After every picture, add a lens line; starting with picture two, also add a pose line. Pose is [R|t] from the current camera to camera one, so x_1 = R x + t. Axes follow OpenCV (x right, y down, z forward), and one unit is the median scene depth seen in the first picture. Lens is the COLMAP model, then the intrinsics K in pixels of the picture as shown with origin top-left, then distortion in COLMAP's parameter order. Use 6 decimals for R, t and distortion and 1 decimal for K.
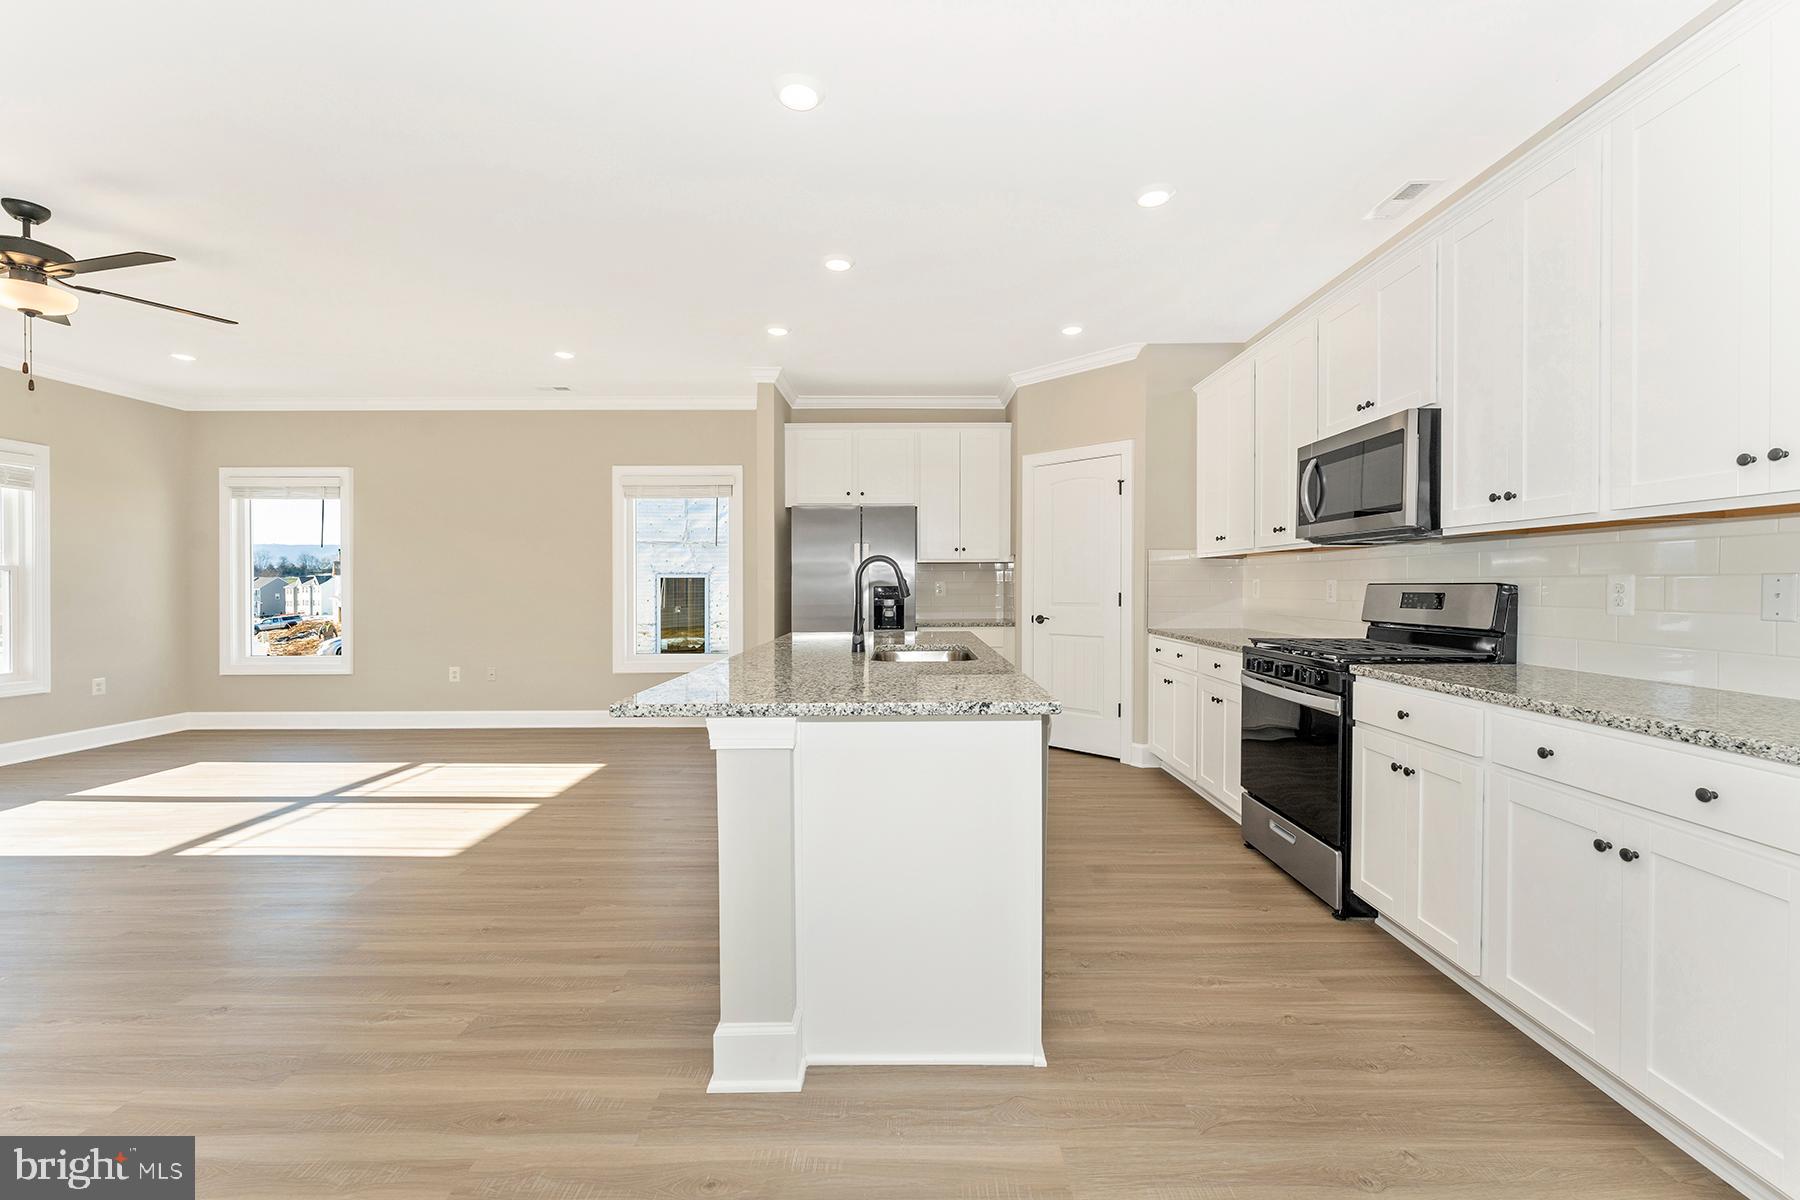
lens RADIAL K [[727.8, 0, 913.9], [0, 727.8, 581.5], [0, 0, 1]] dist [0.000524, -0.000191]
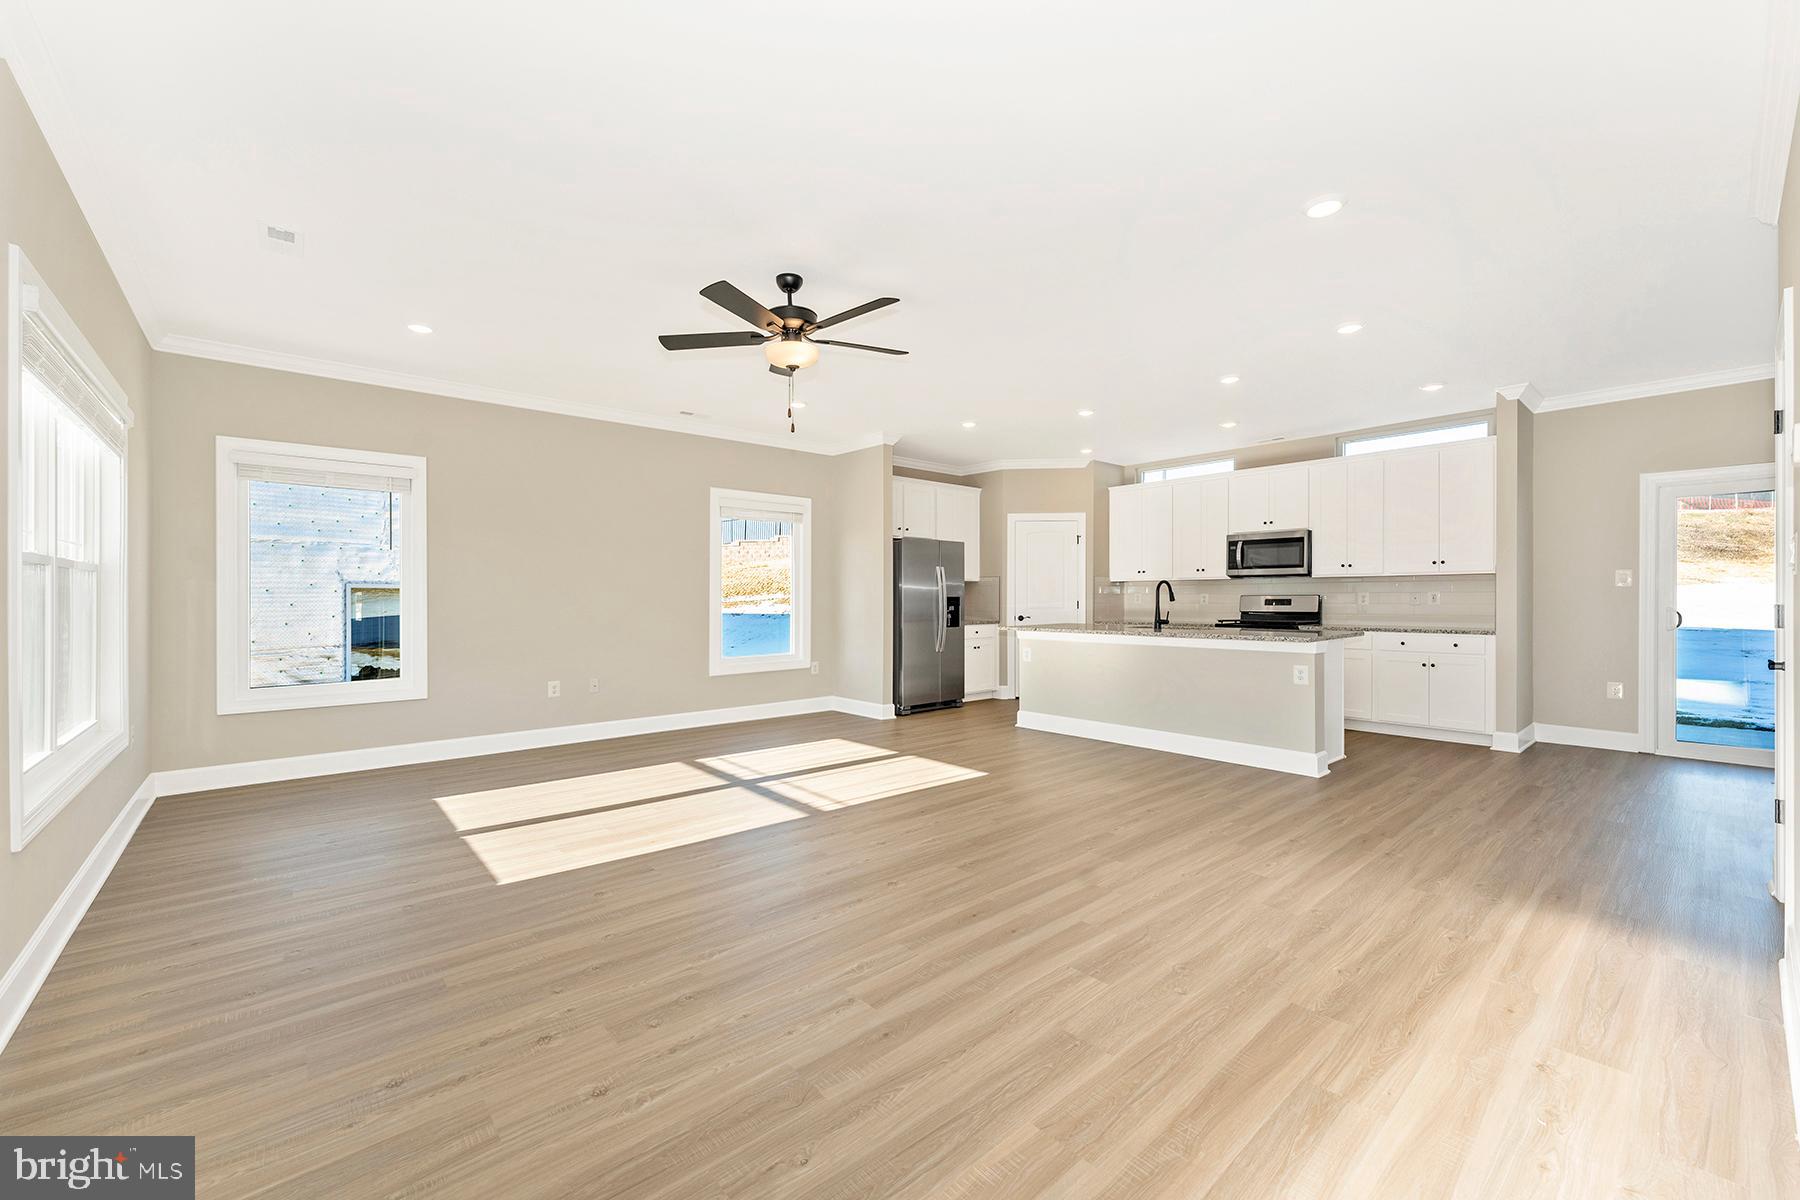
lens RADIAL K [[717.0, 0, 891.0], [0, 717.0, 599.8], [0, 0, 1]] dist [0.000897, -0.000135]
pose [[0.756529, -0.000185, 0.653960, -1.700405], [-0.002794, 0.999990, 0.003516, 0.011847], [-0.653954, -0.004488, 0.756521, 0.004992]]
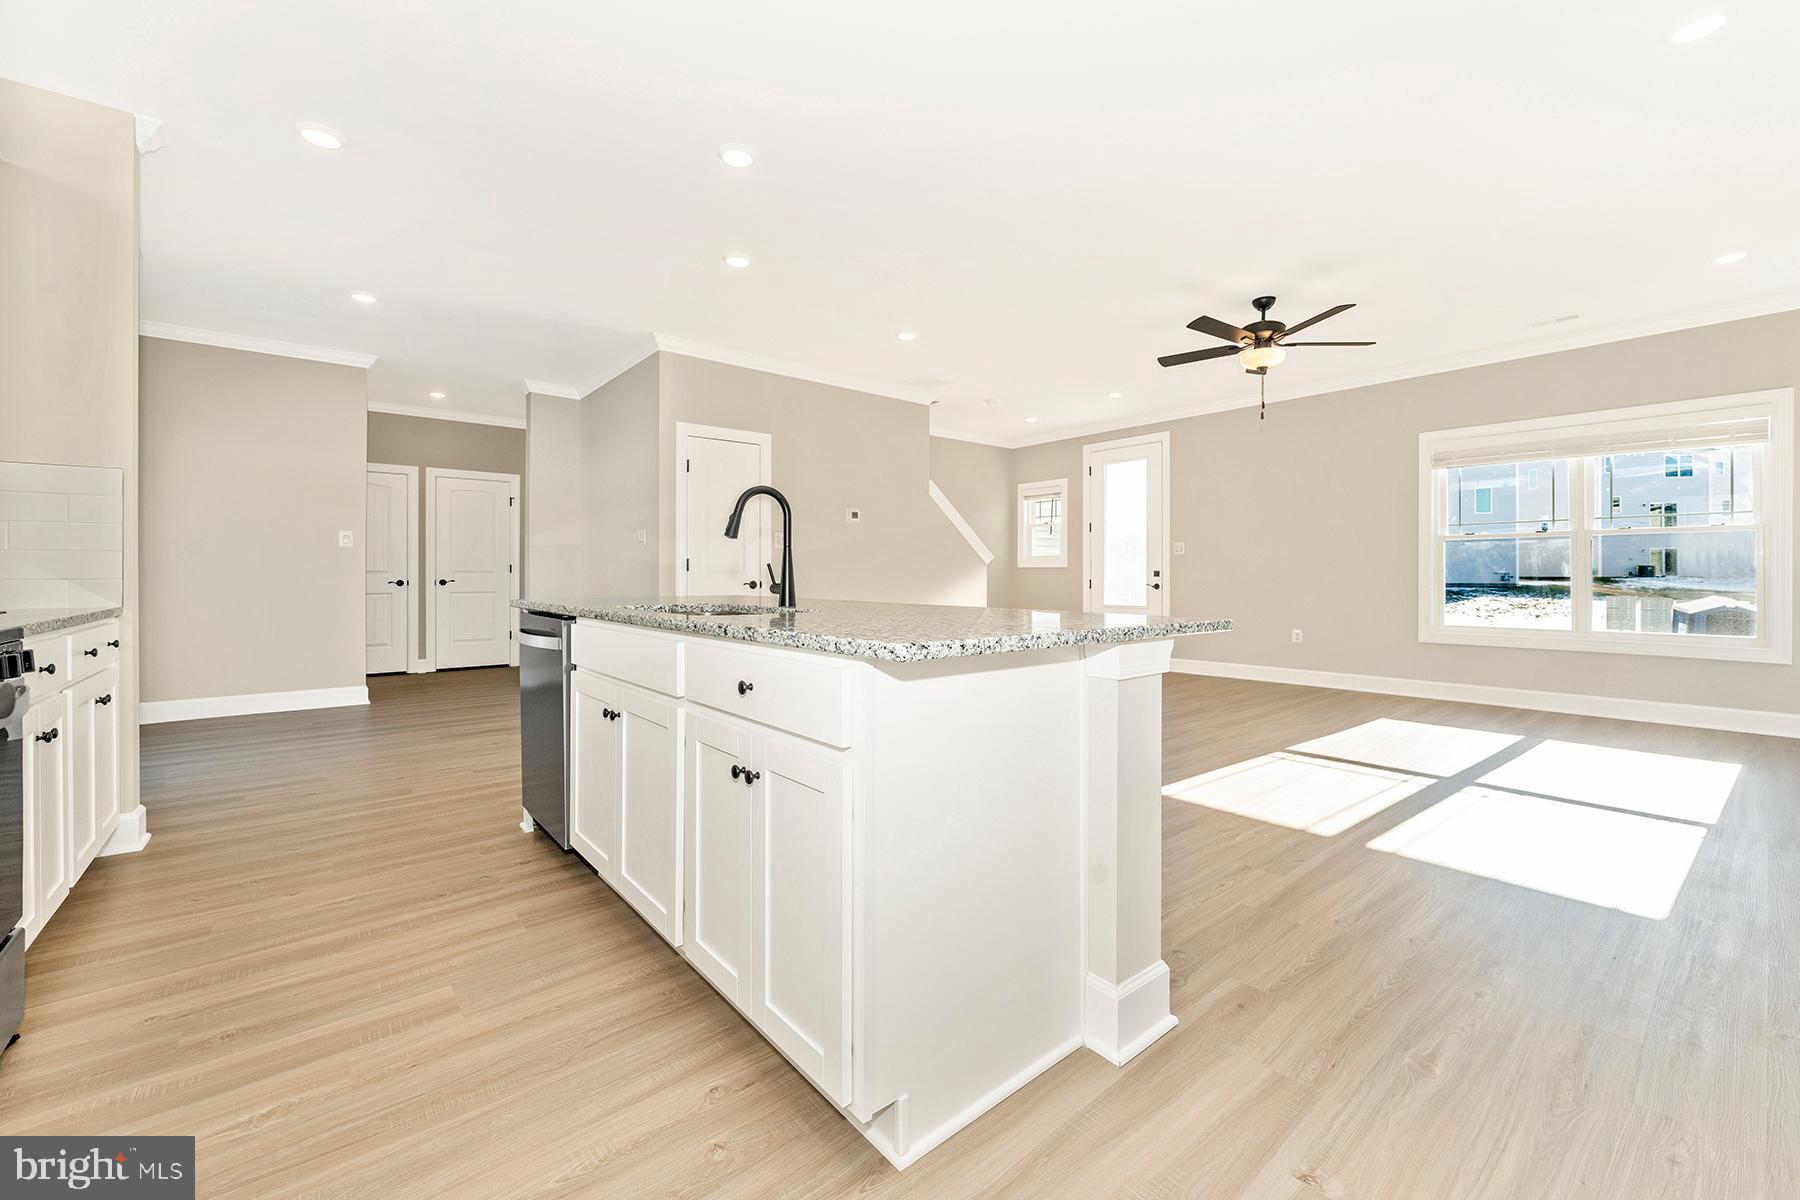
lens RADIAL K [[725.1, 0, 906.1], [0, 725.1, 577.1], [0, 0, 1]] dist [-0.001598, -0.000134]
pose [[-0.766541, 0.005934, -0.642168, 0.307214], [0.005854, 0.999980, 0.002253, 0.057114], [0.642169, -0.002032, -0.766561, 1.533151]]
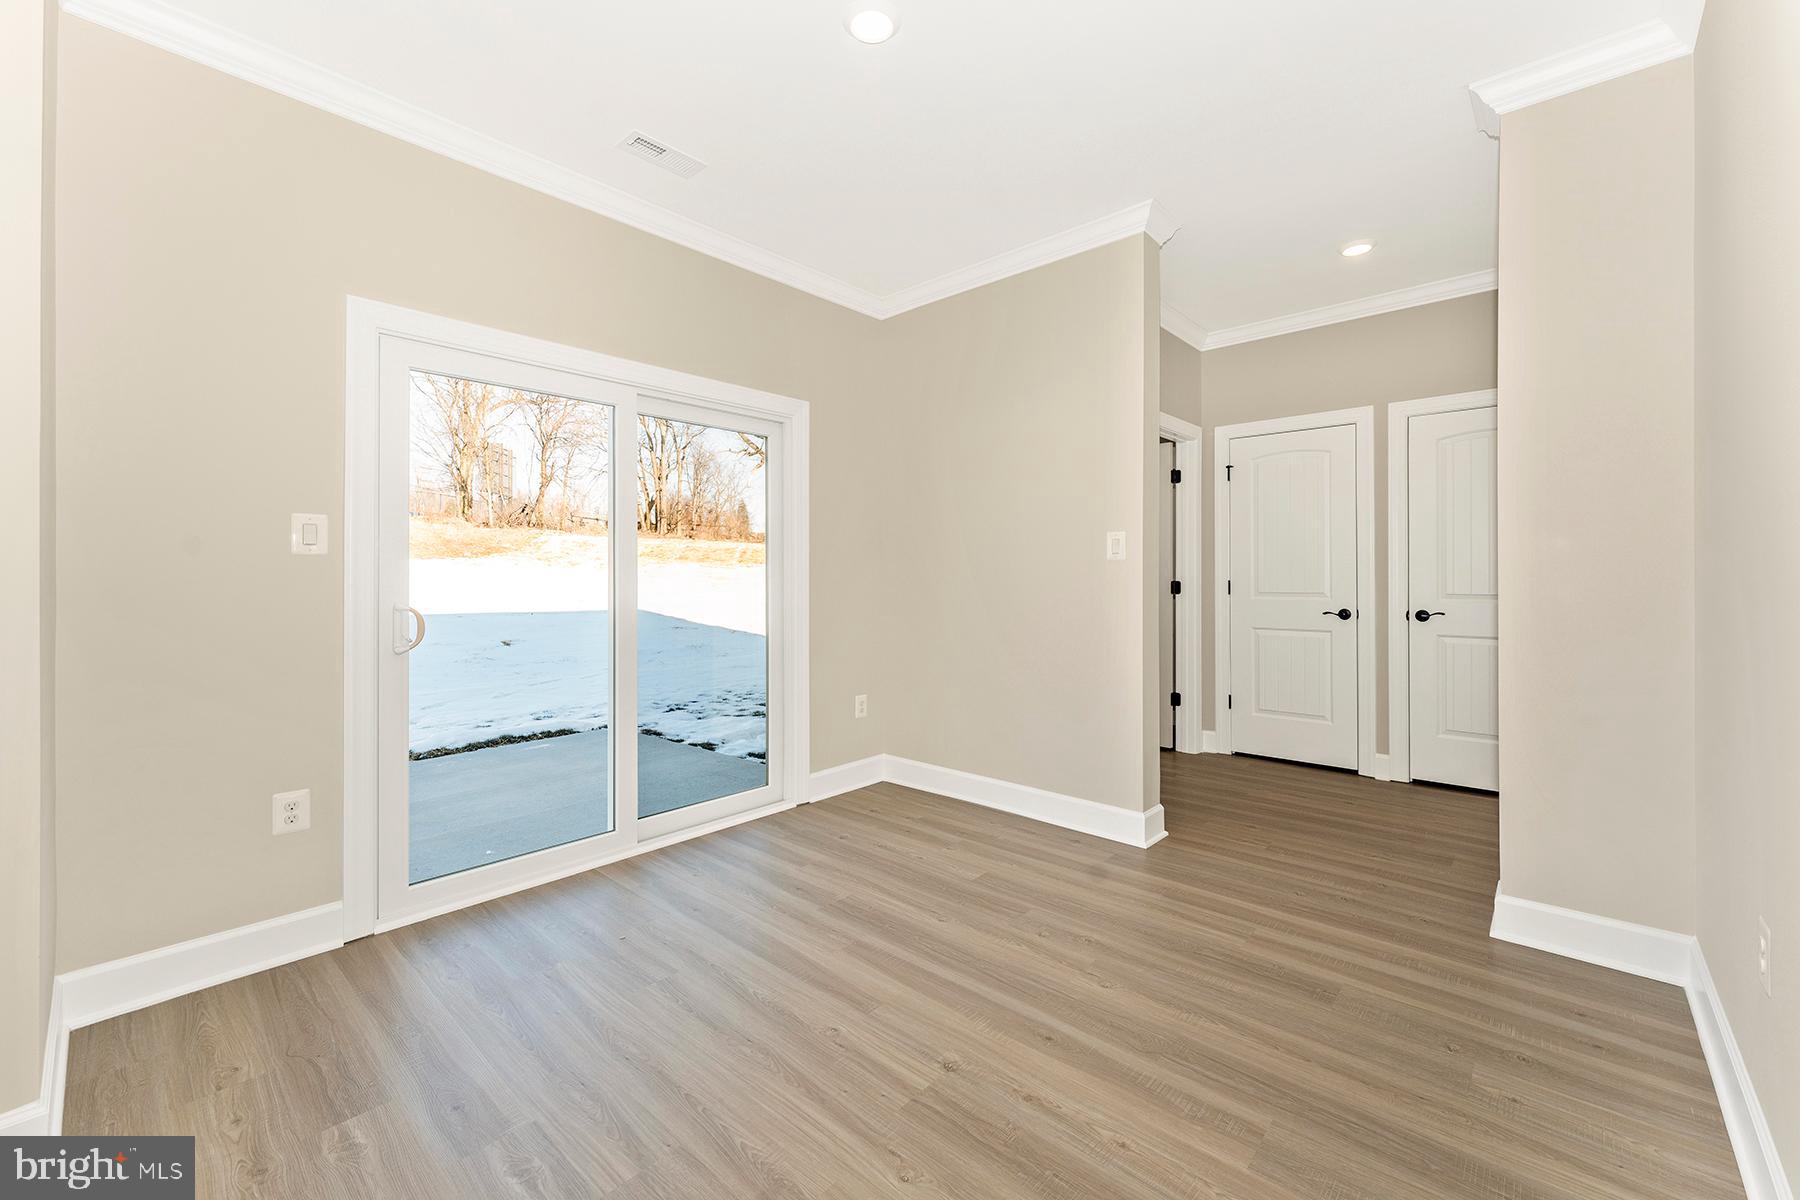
lens RADIAL K [[727.1, 0, 898.8], [0, 727.1, 576.8], [0, 0, 1]] dist [0.002354, 0.000164]
pose [[-0.740316, 0.006741, 0.672226, -0.222975], [0.003212, 0.999974, -0.006490, 0.009709], [-0.672252, -0.002645, -0.740318, 0.287972]]
